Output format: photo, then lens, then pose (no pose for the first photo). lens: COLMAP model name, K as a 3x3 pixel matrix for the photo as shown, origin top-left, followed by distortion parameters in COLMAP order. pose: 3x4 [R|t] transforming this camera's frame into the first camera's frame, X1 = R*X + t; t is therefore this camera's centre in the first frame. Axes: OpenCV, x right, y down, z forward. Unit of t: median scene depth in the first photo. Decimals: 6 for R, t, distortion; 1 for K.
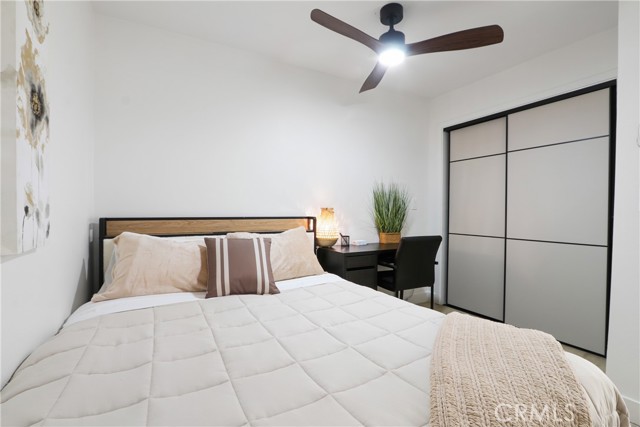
lens RADIAL K [[298.0, 0, 327.5], [0, 298.0, 212.4], [0, 0, 1]] dist [-0.015533, 0.000538]
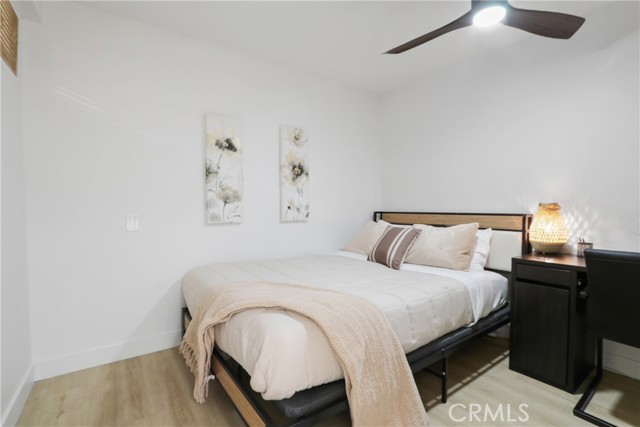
lens RADIAL K [[298.0, 0, 327.5], [0, 298.0, 212.4], [0, 0, 1]] dist [-0.015533, 0.000538]
pose [[0.111862, 0.011761, -0.993654, 1.063477], [-0.003199, 0.999929, 0.011475, 0.002920], [0.993719, 0.001895, 0.111891, 0.525760]]
